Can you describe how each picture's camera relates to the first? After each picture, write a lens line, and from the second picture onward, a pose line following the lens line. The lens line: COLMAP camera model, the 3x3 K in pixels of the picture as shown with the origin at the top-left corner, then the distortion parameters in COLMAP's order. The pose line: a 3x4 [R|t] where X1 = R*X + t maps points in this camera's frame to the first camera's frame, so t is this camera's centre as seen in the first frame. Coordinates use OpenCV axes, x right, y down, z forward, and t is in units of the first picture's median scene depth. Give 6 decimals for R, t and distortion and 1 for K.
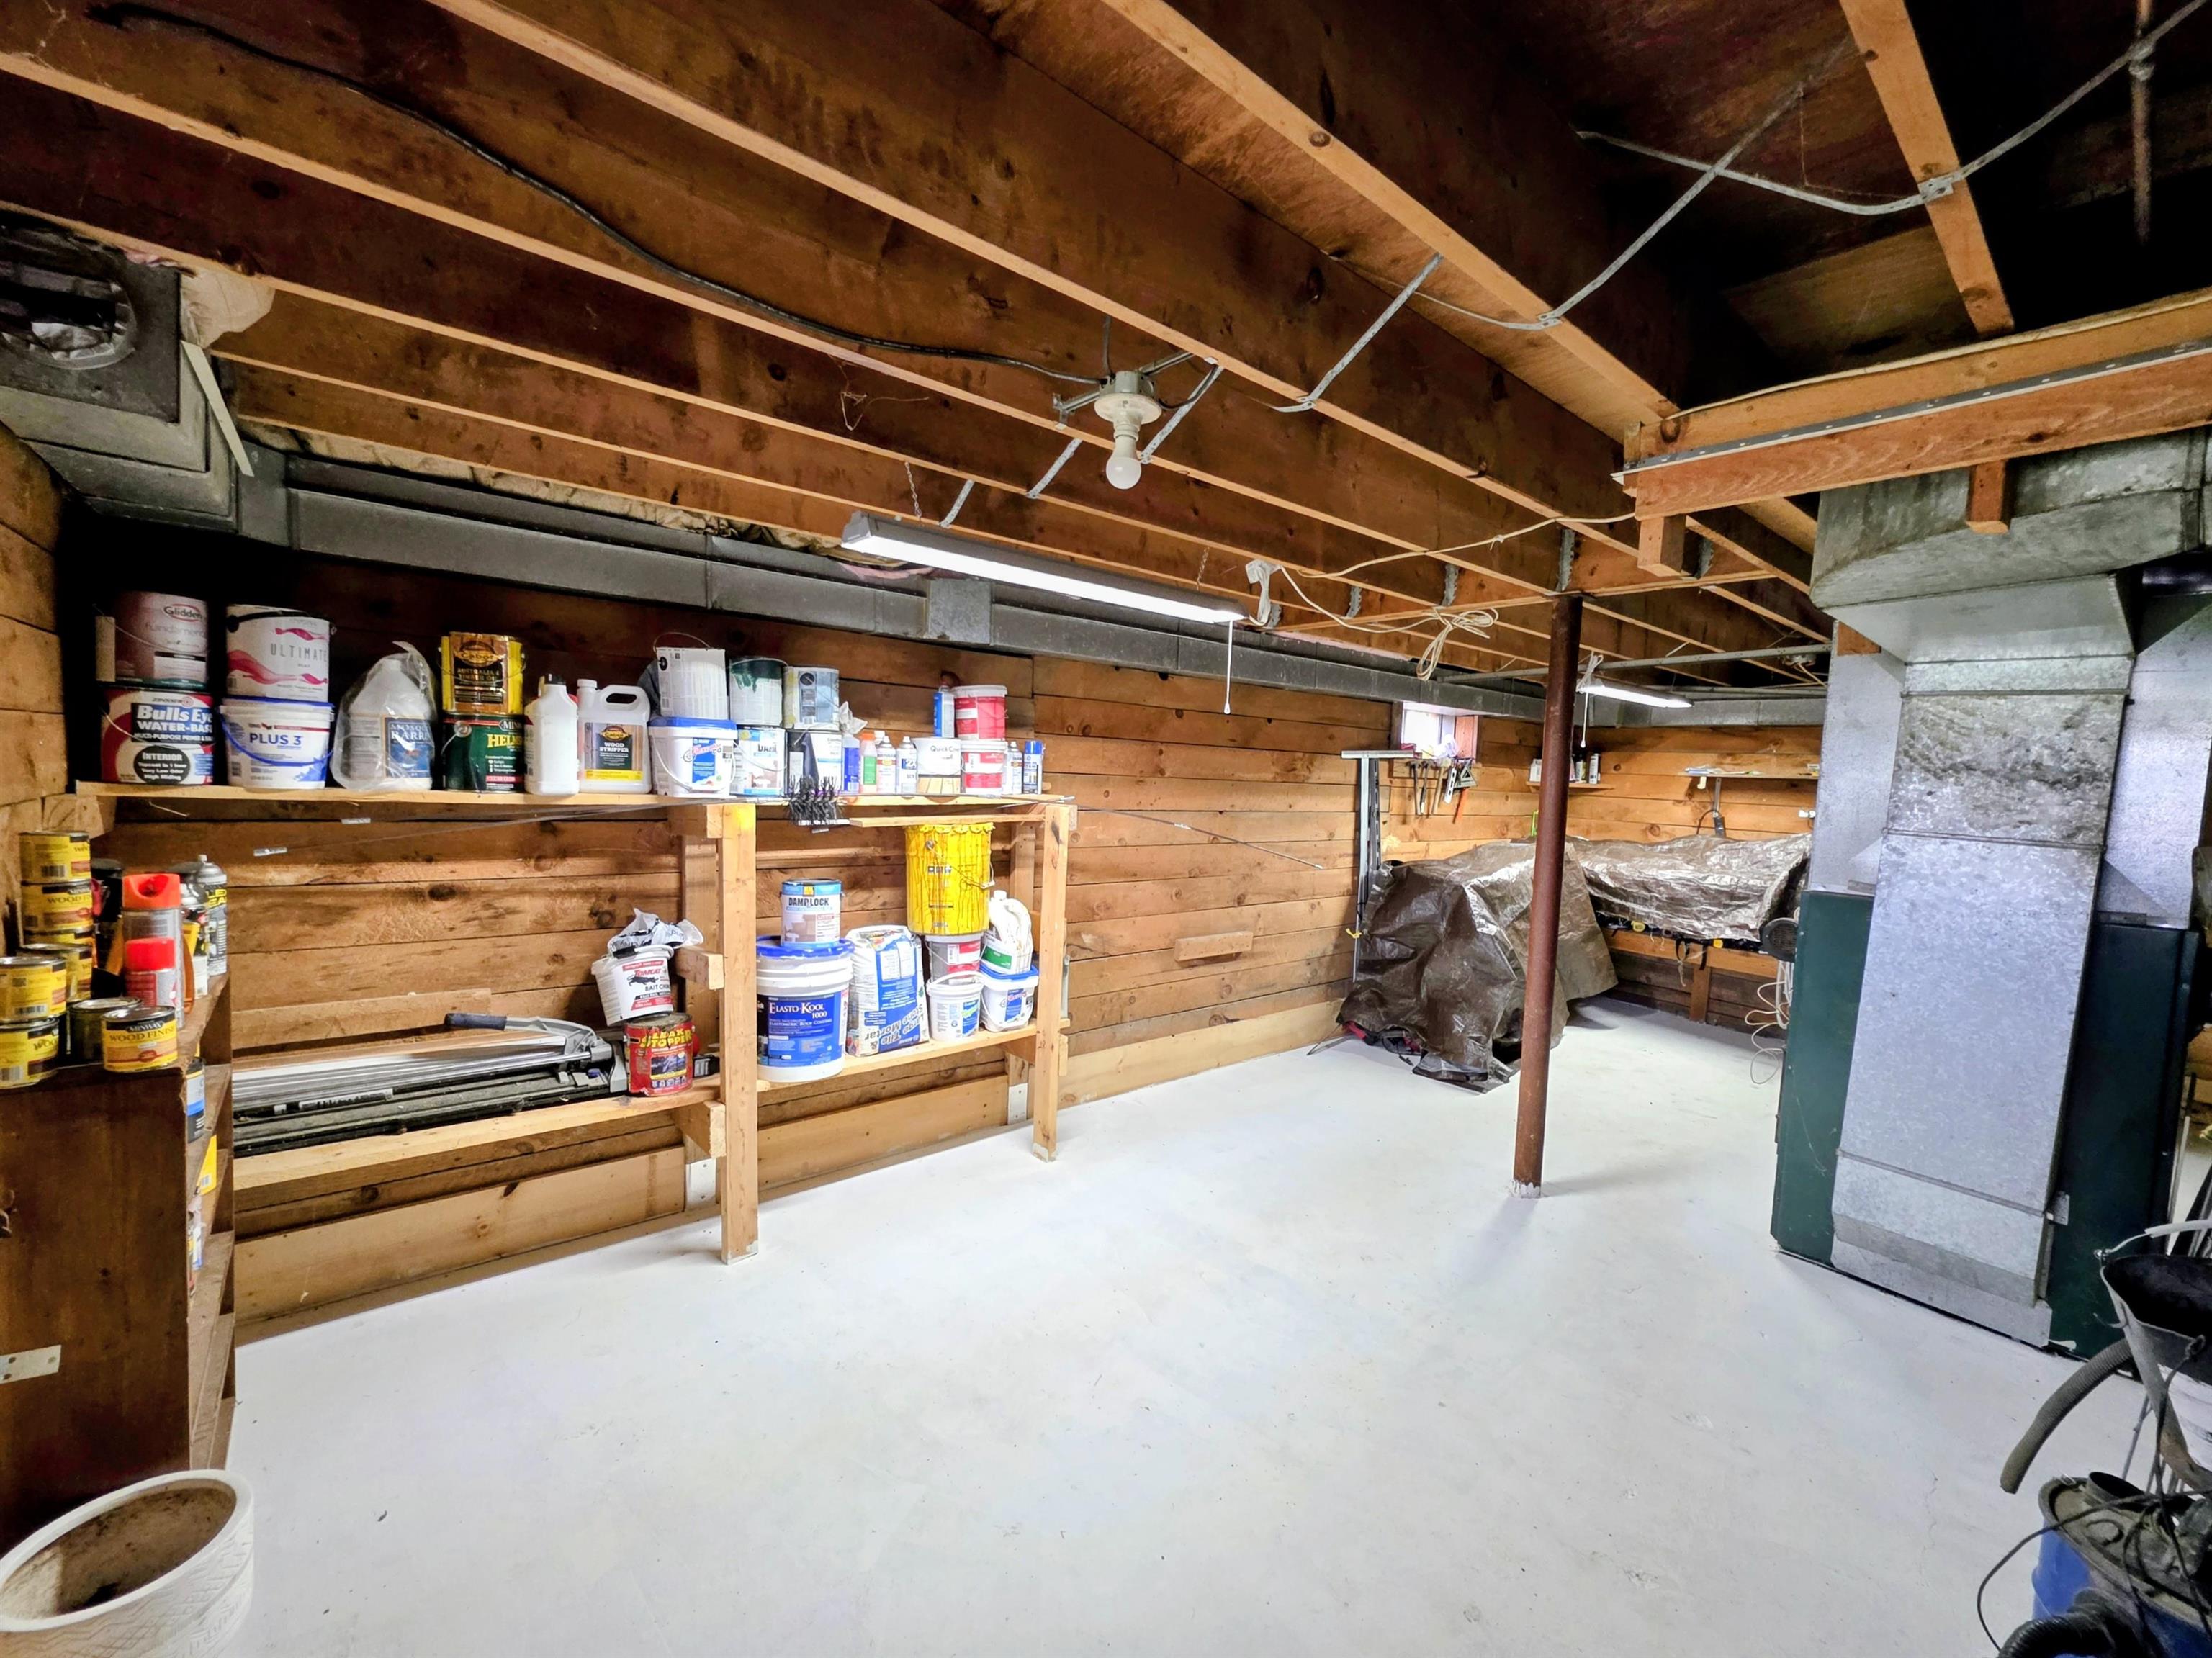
lens RADIAL K [[891.8, 0, 1109.2], [0, 891.8, 824.4], [0, 0, 1]] dist [0.000847, 0.000107]
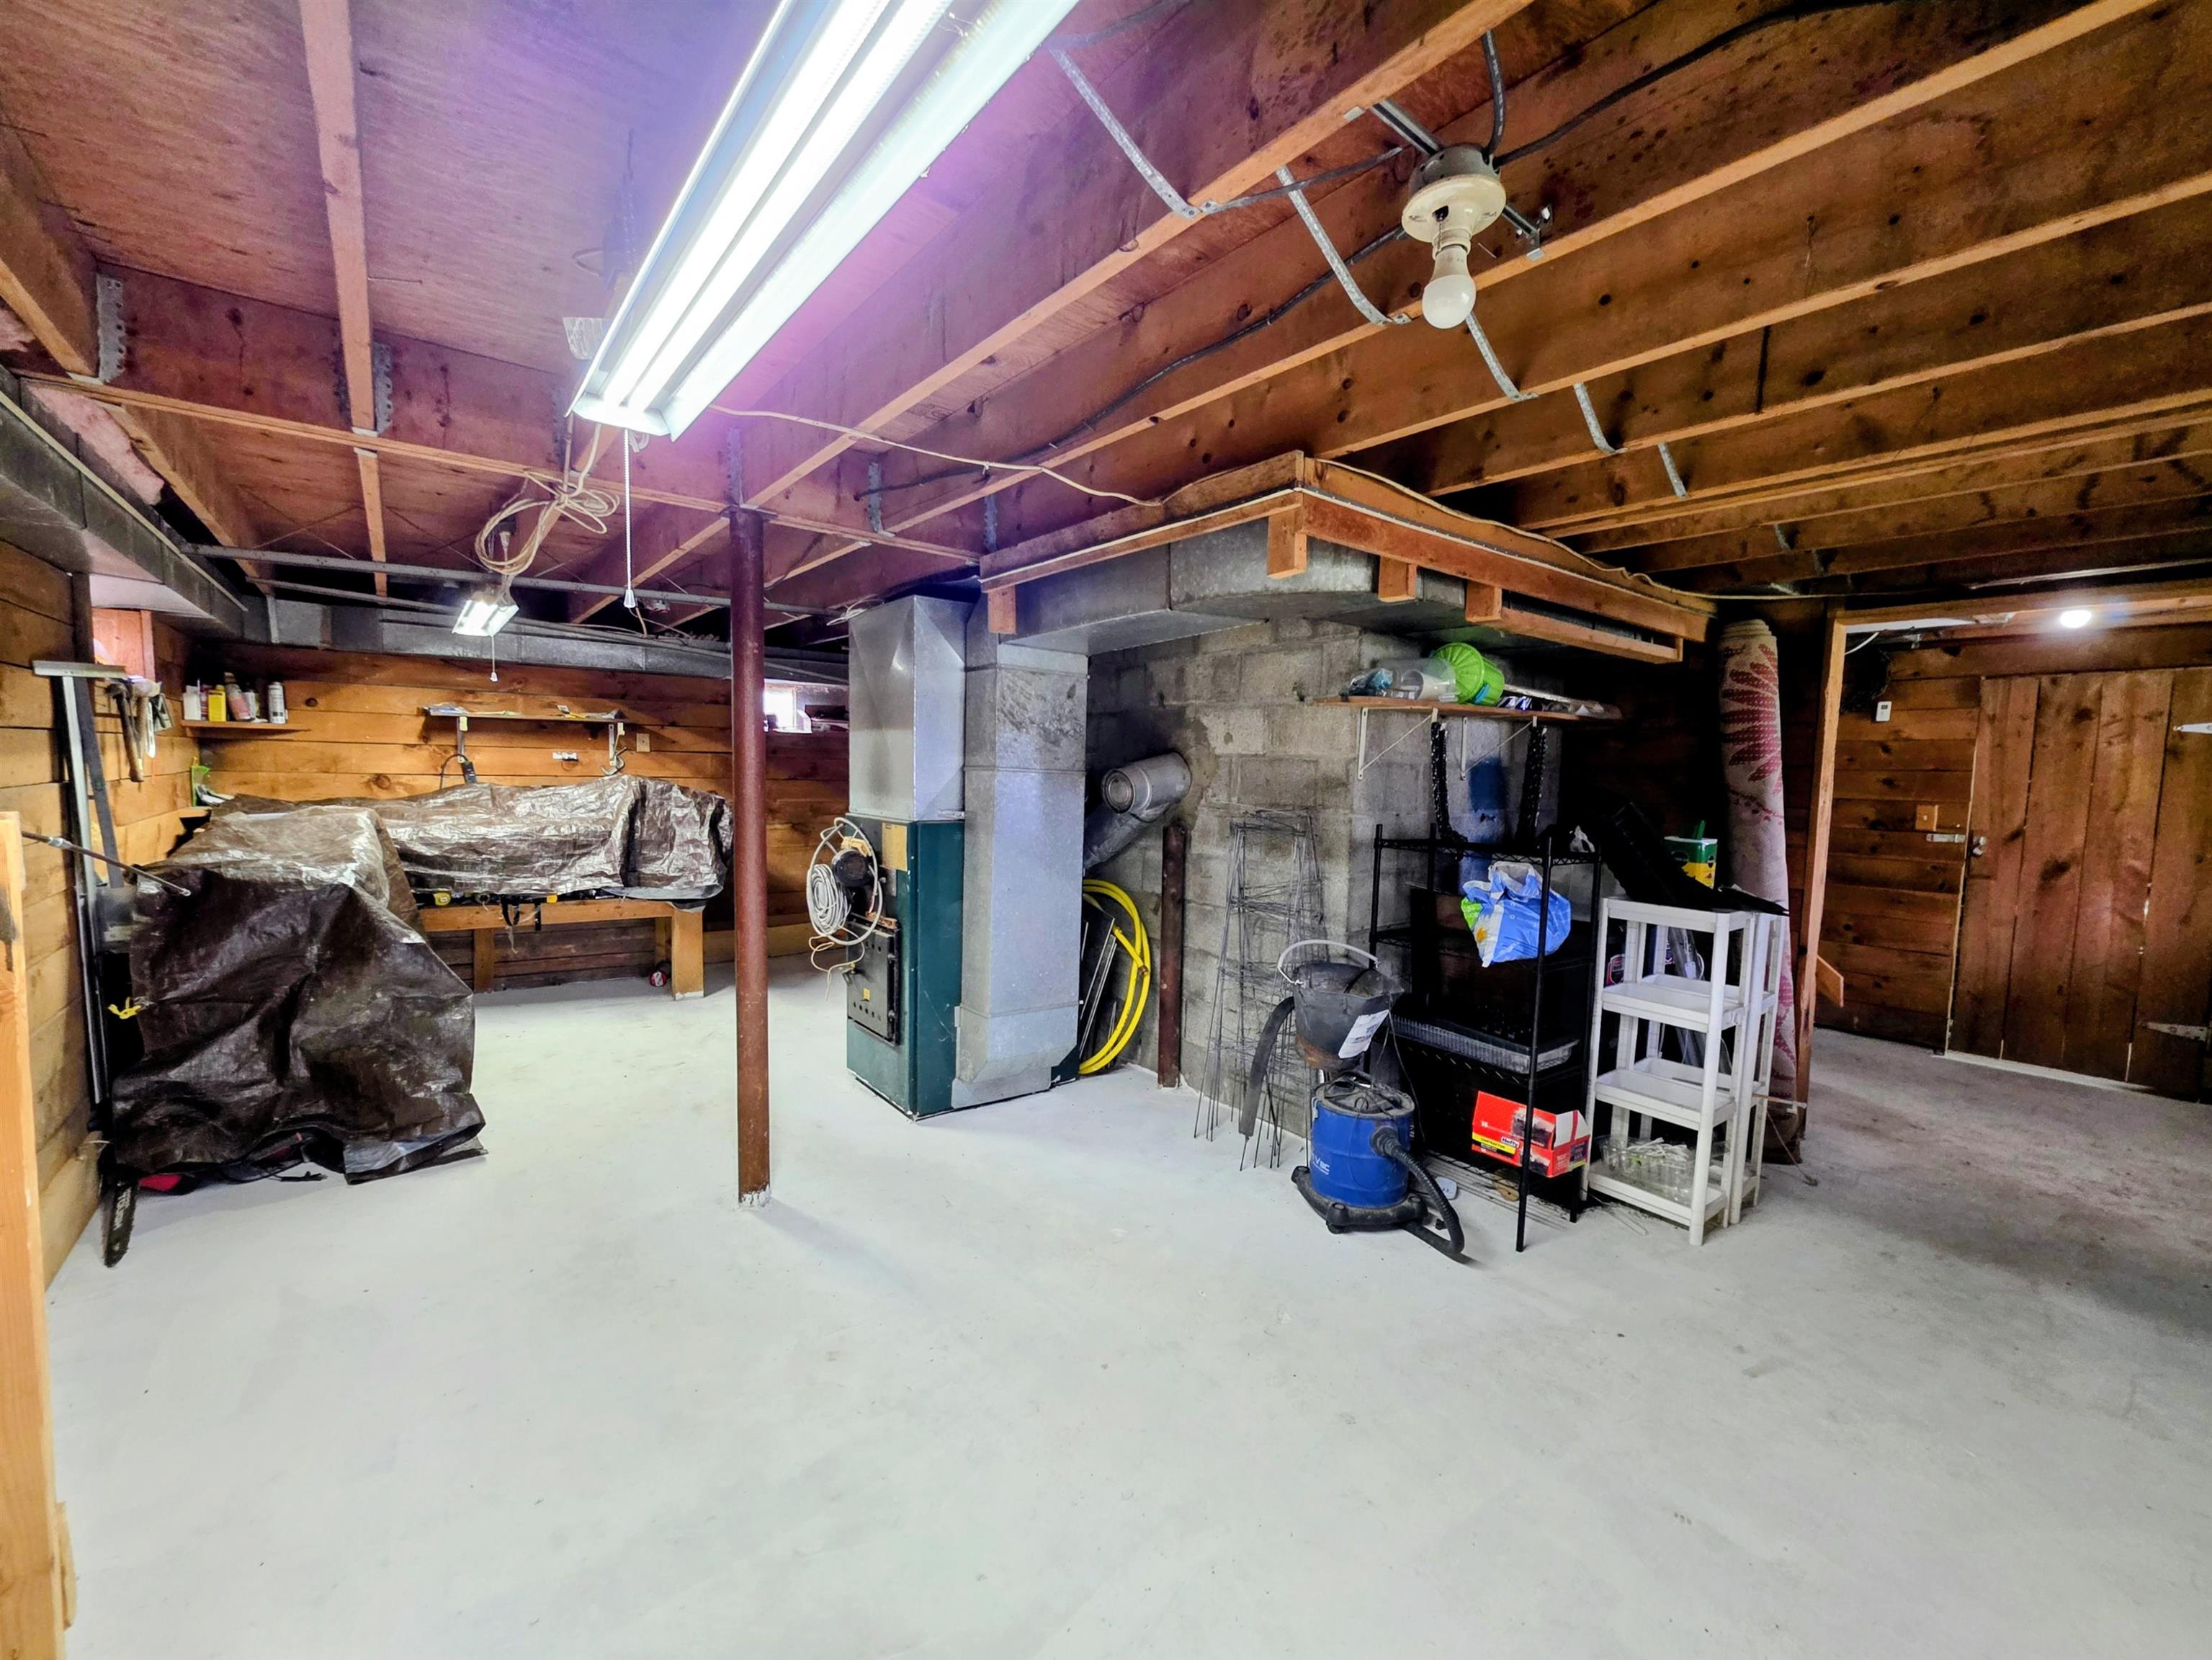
lens RADIAL K [[892.0, 0, 1108.5], [0, 892.0, 837.2], [0, 0, 1]] dist [0.000847, 0.000107]
pose [[0.026949, -0.125054, 0.991784, -0.219888], [0.037242, 0.991581, 0.124017, -0.023850], [-0.998943, 0.033594, 0.031380, 0.385738]]
